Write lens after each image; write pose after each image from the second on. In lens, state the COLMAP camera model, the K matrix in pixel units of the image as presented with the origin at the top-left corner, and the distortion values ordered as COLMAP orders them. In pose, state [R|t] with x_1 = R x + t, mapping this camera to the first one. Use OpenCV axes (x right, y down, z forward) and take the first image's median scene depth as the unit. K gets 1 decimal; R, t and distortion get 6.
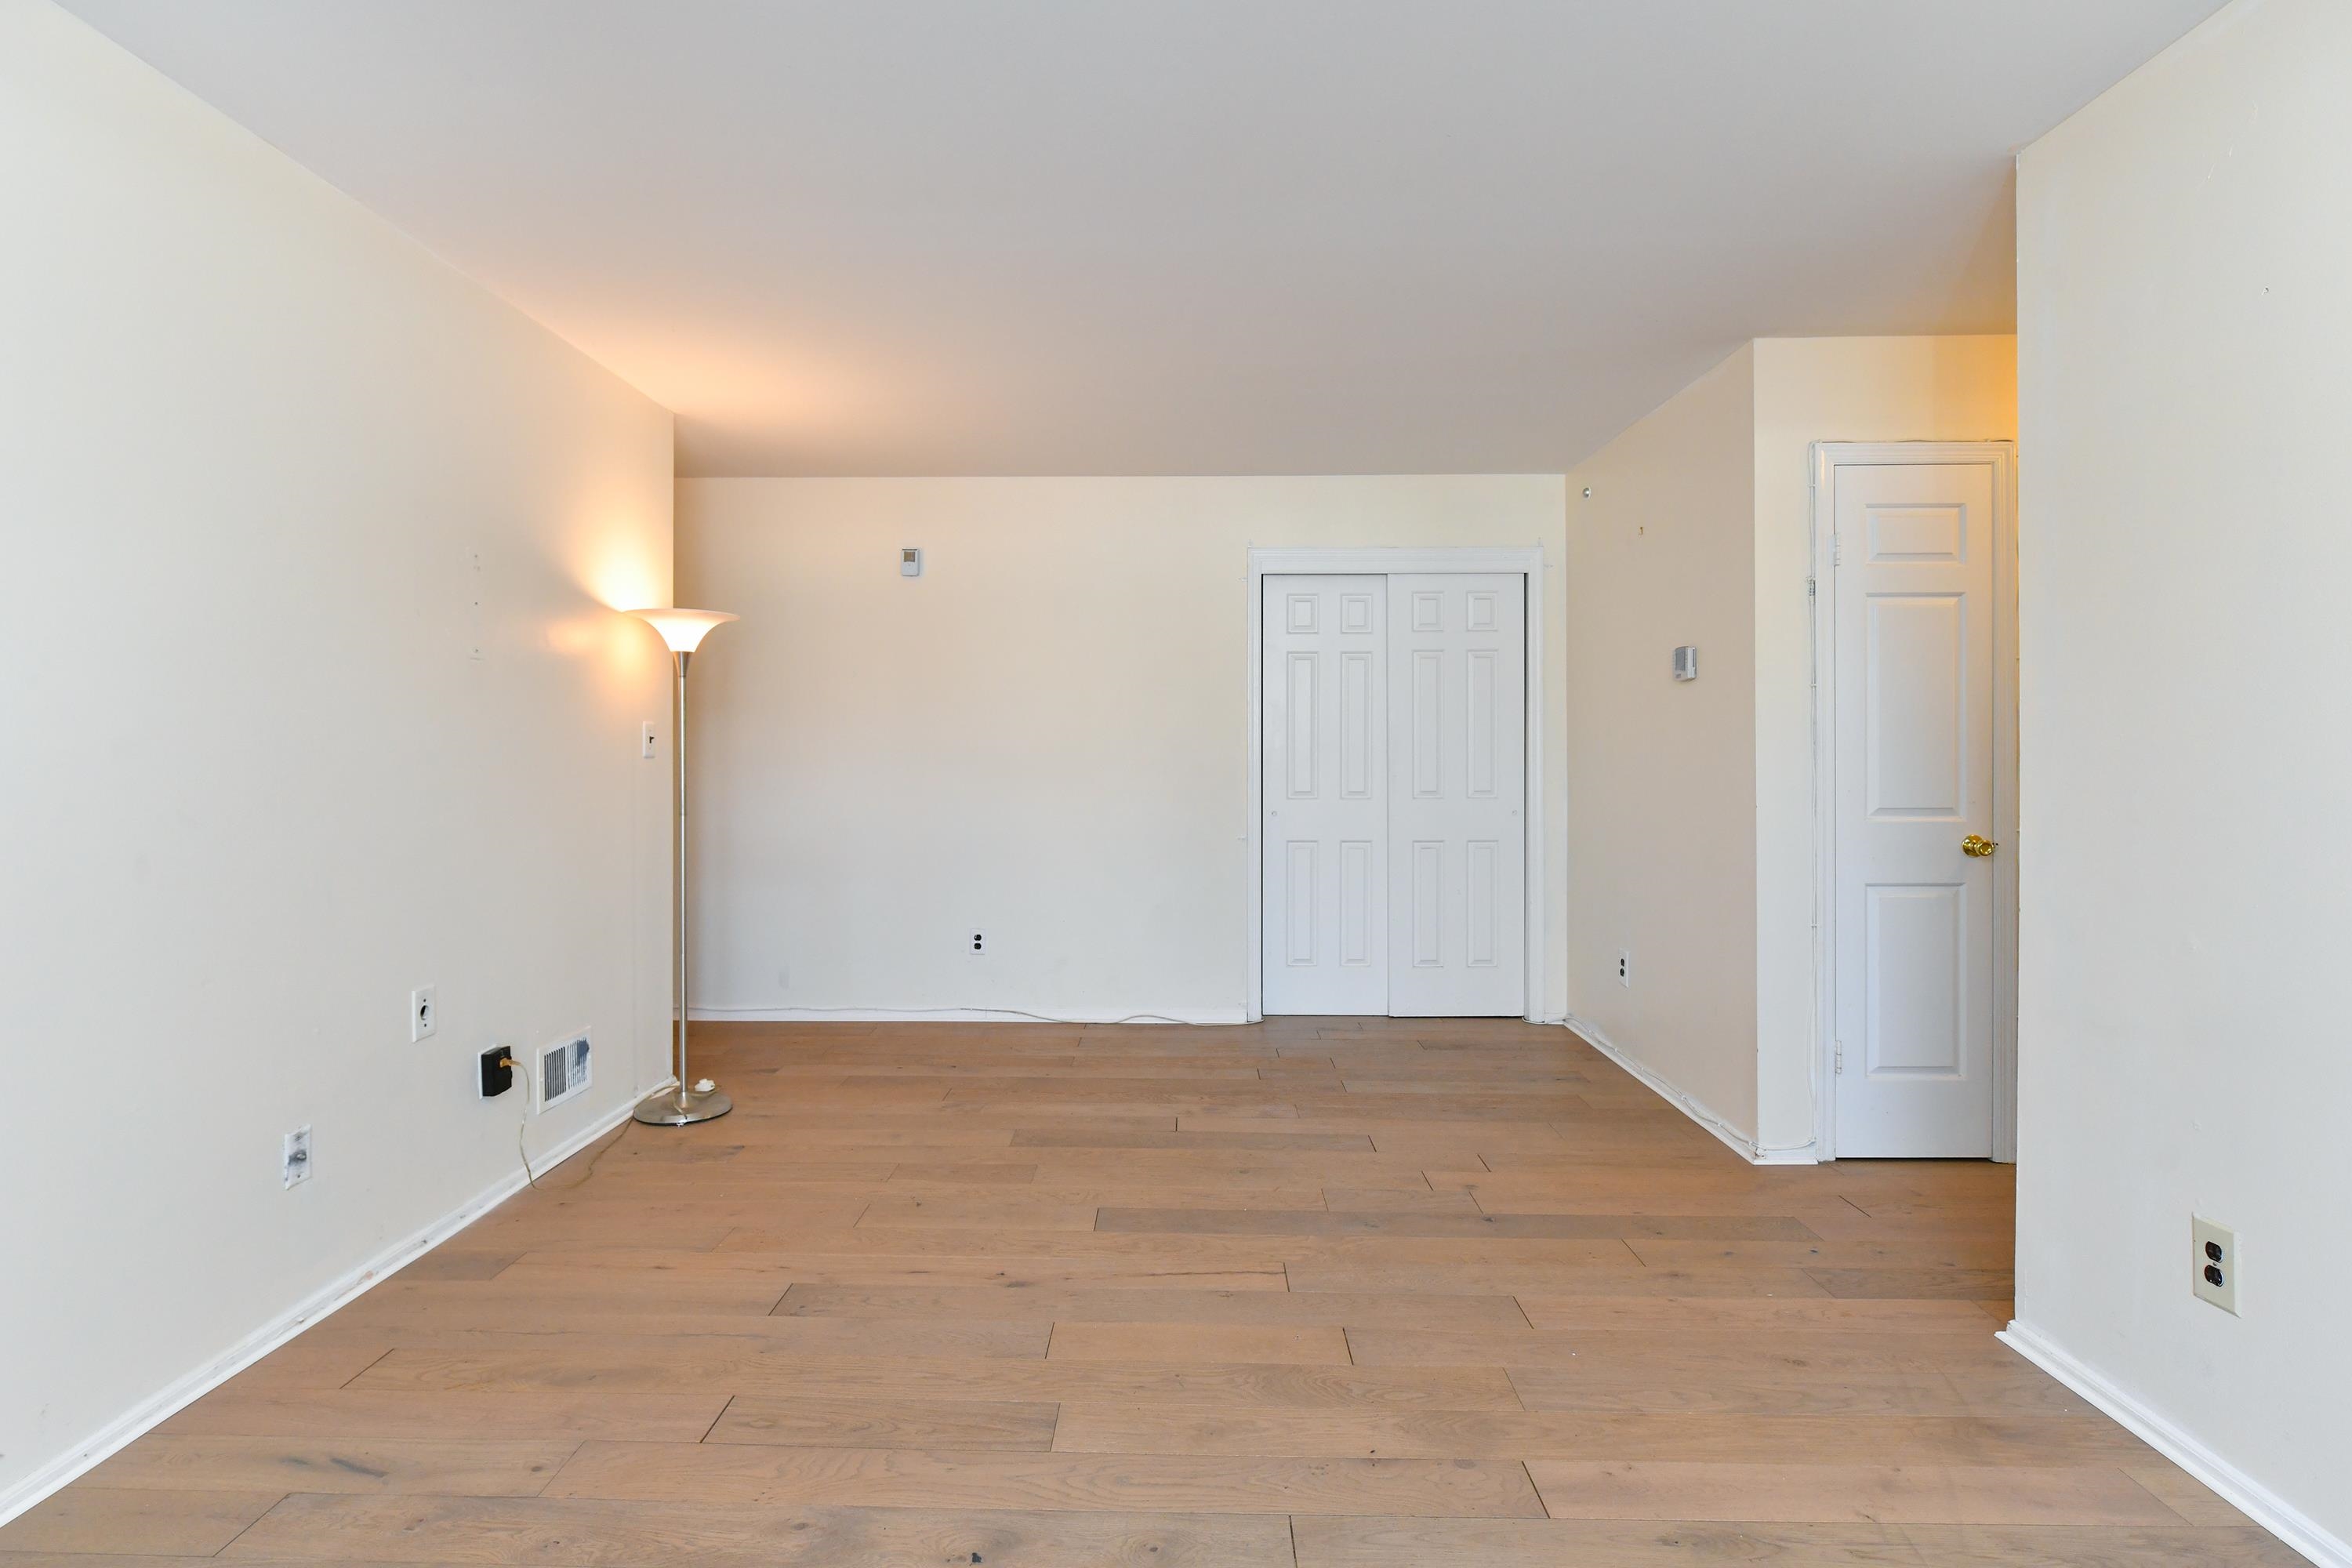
lens RADIAL K [[1157.1, 0, 1153.1], [0, 1157.1, 752.6], [0, 0, 1]] dist [-0.006532, -0.003801]
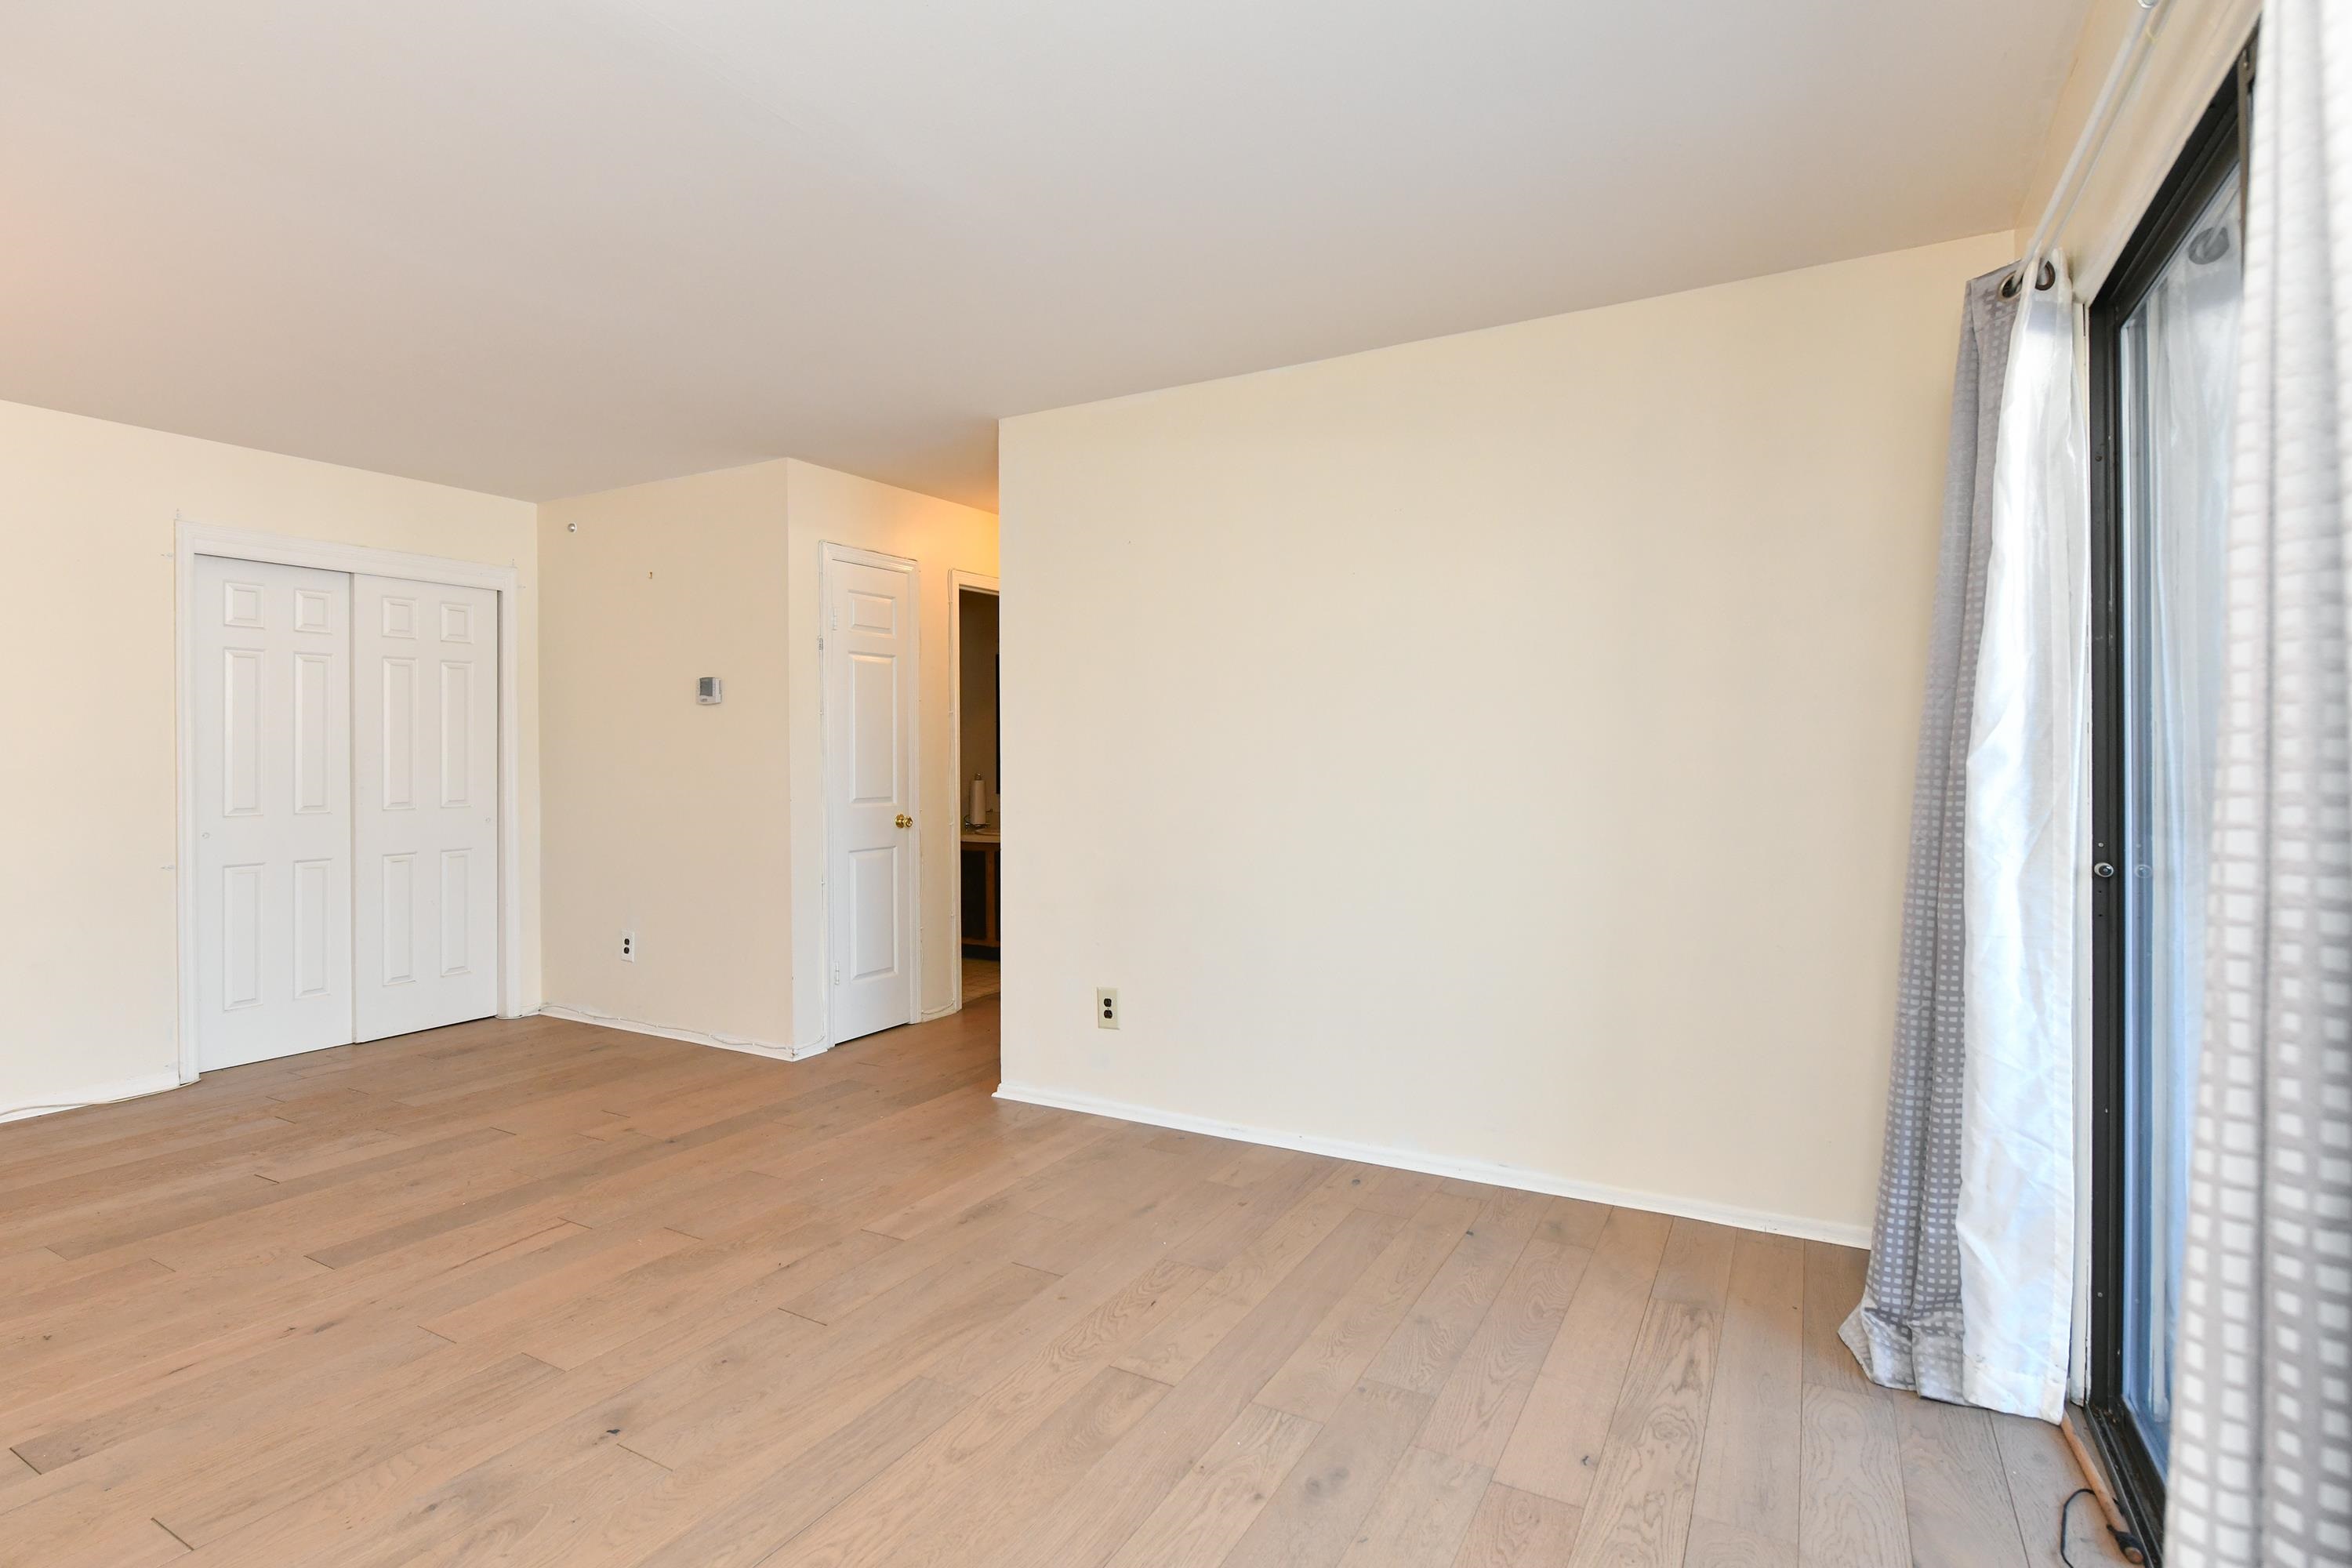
lens RADIAL K [[1157.1, 0, 1173.8], [0, 1157.1, 769.5], [0, 0, 1]] dist [-0.006532, -0.003801]
pose [[0.464961, -0.010513, 0.885269, -0.481050], [0.005308, 0.999945, 0.009087, 0.000195], [-0.885315, 0.000474, 0.464991, -0.039388]]
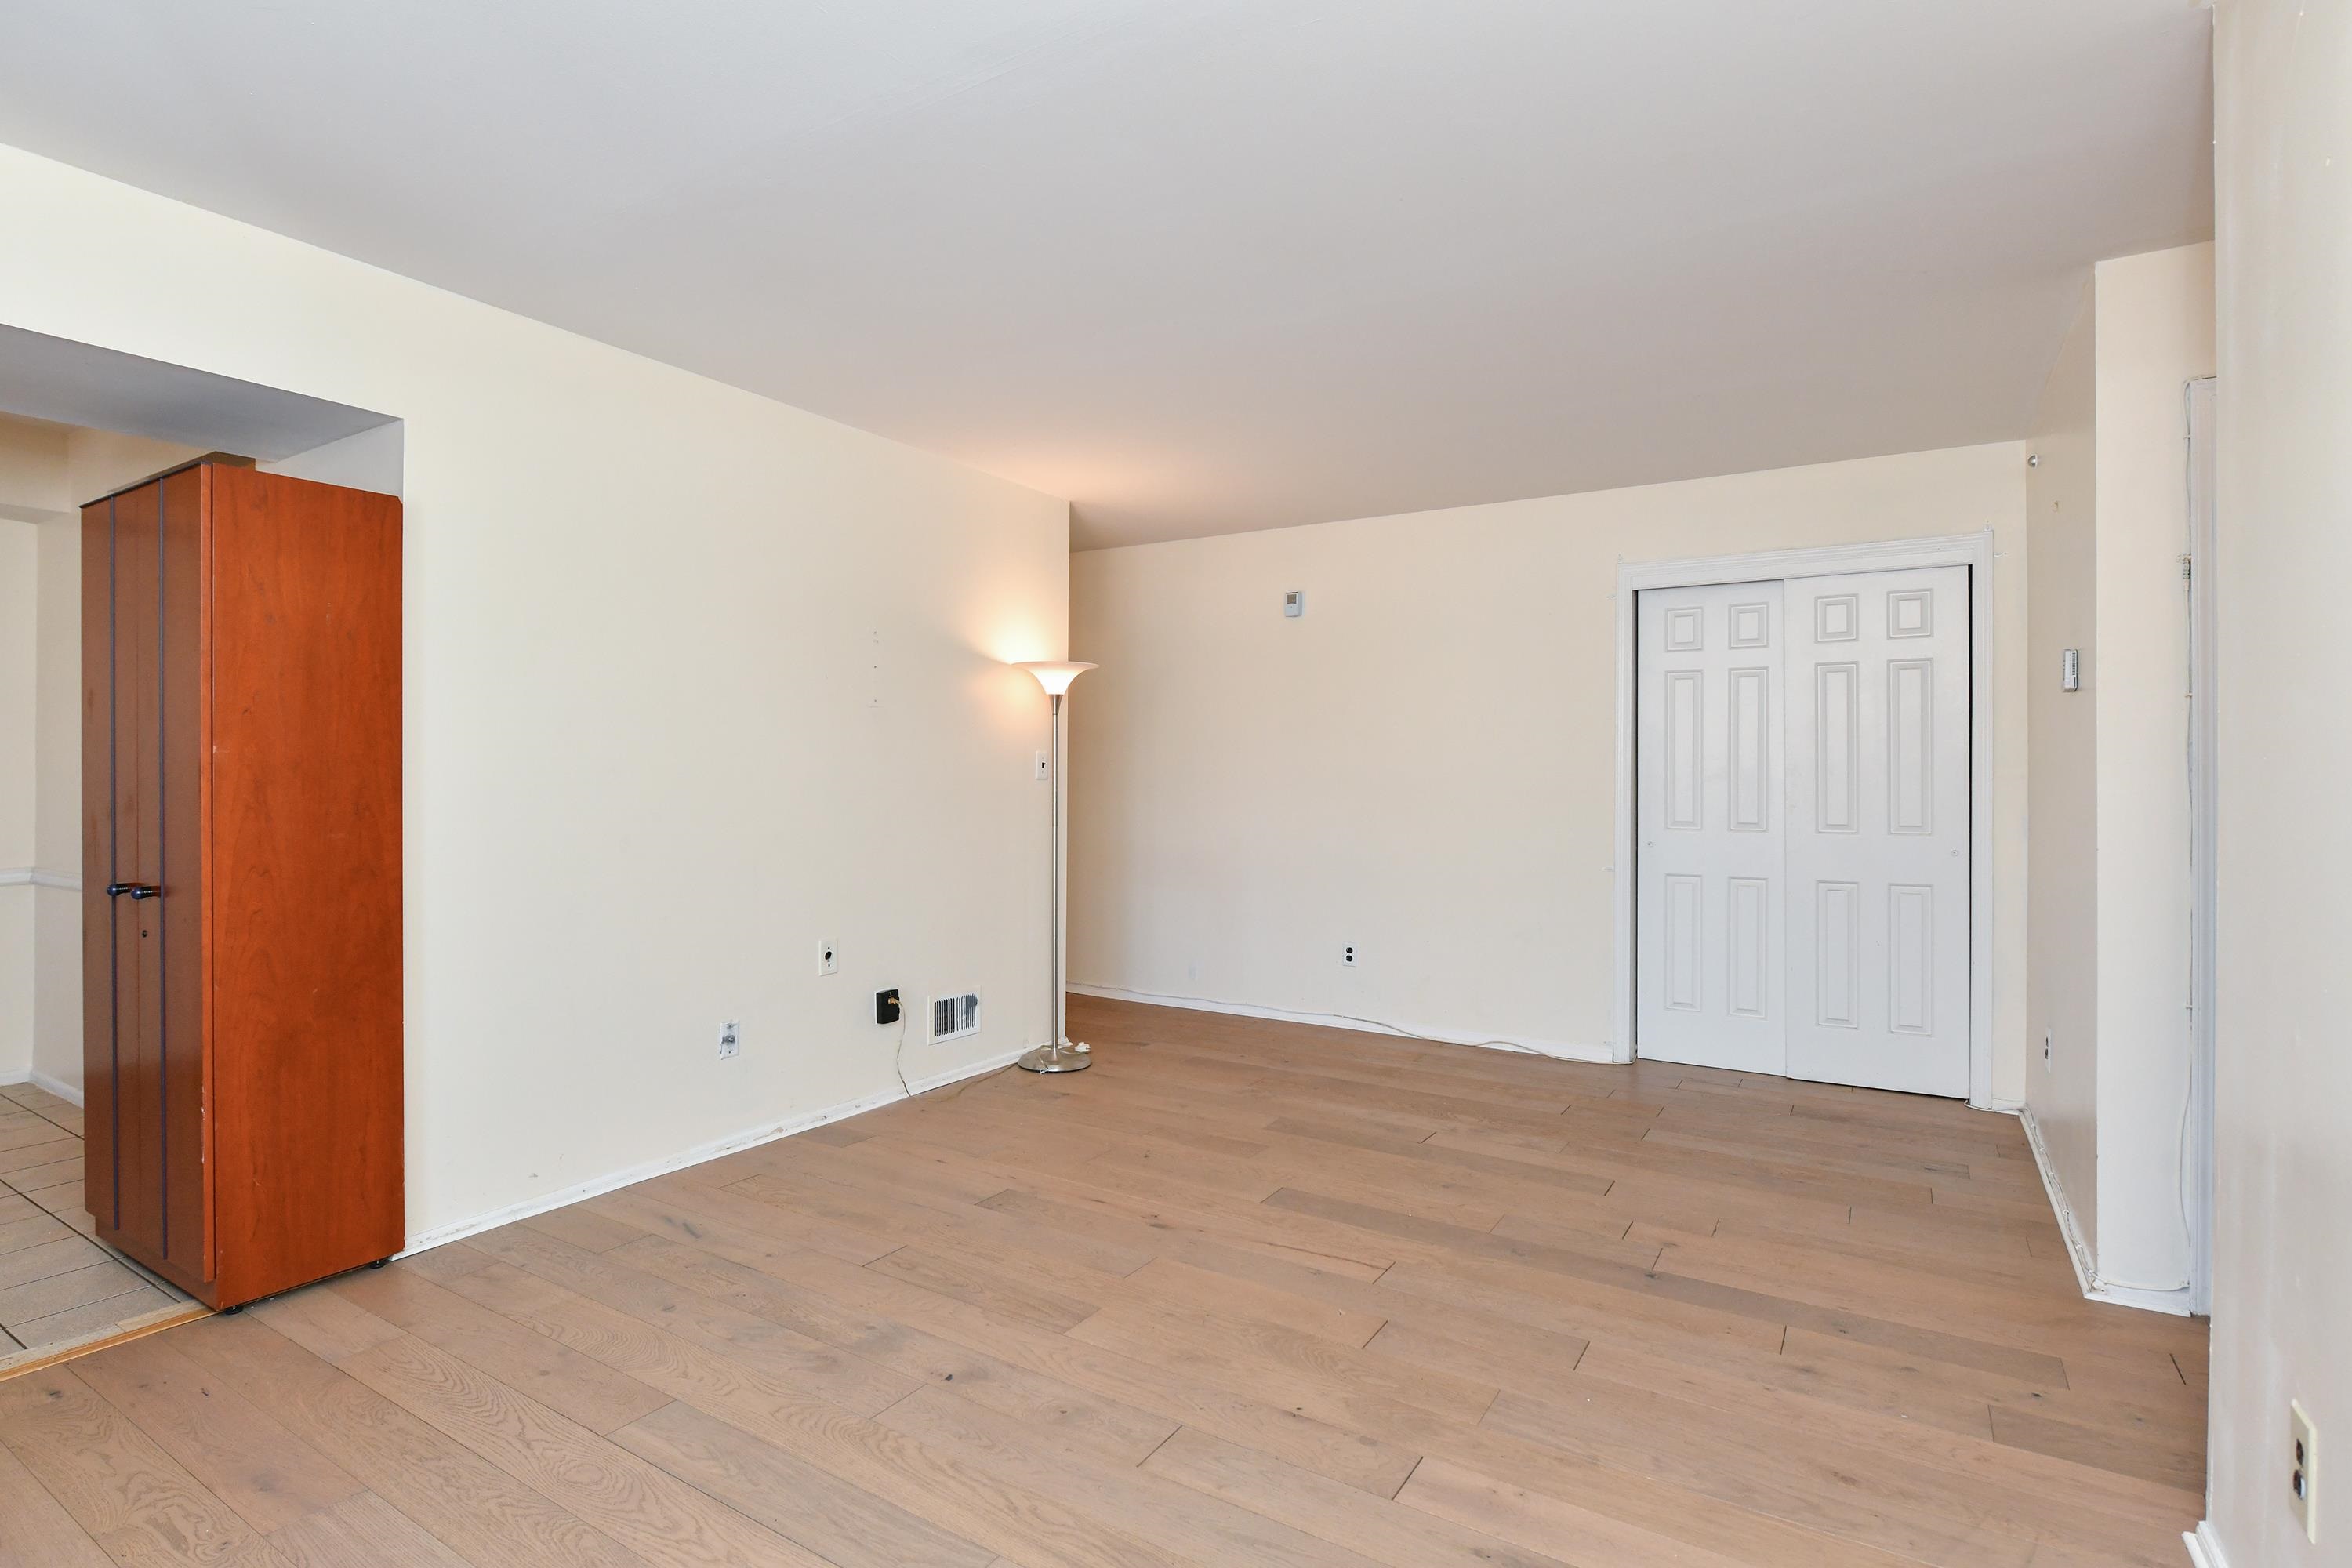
lens RADIAL K [[1157.1, 0, 1159.7], [0, 1157.1, 774.1], [0, 0, 1]] dist [-0.006532, -0.003801]
pose [[0.856341, 0.004147, -0.516394, 0.381418], [-0.006068, 0.999980, -0.002031, 0.000203], [0.516375, 0.004873, 0.856349, -0.011993]]
